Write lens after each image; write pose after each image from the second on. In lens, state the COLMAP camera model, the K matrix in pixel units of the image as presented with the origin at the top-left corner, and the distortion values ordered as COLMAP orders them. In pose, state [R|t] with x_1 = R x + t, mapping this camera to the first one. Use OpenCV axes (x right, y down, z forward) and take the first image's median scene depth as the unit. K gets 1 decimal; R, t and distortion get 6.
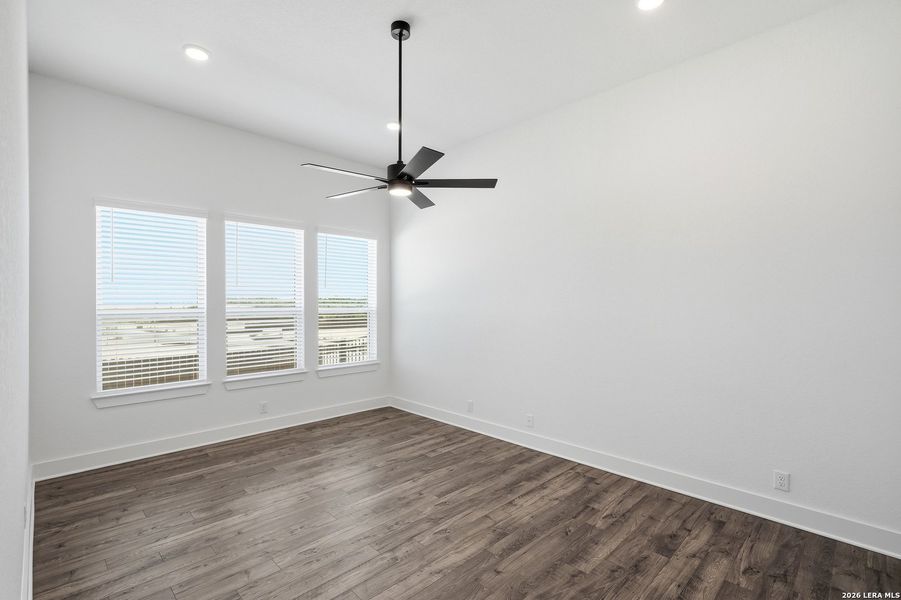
lens RADIAL K [[414.8, 0, 447.9], [0, 414.8, 301.7], [0, 0, 1]] dist [-0.012948, 0.006479]
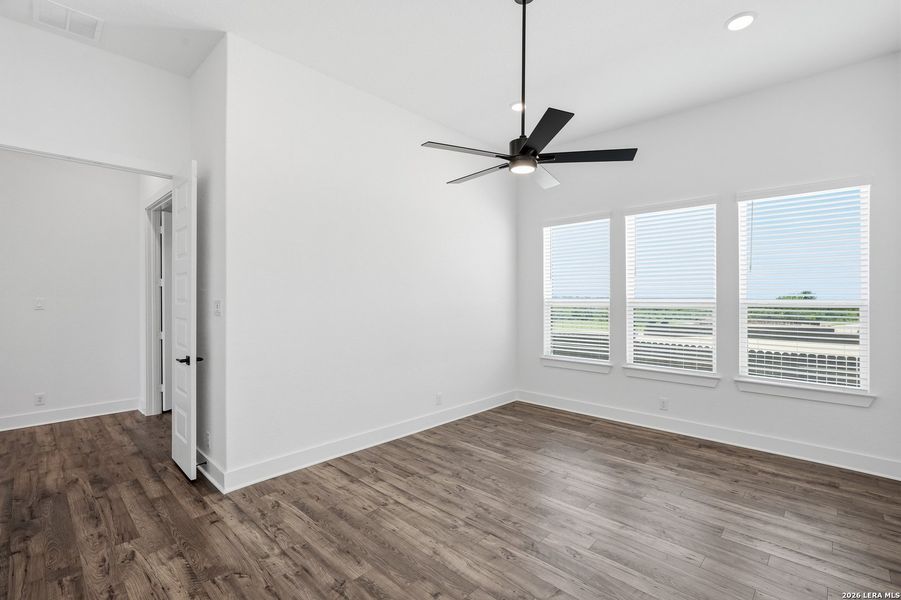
lens RADIAL K [[414.8, 0, 447.9], [0, 414.8, 301.7], [0, 0, 1]] dist [-0.012948, 0.006479]
pose [[0.022341, 0.015915, -0.999624, 0.604445], [0.004869, 0.999860, 0.016027, 0.005672], [0.999739, -0.005225, 0.022260, 0.608048]]
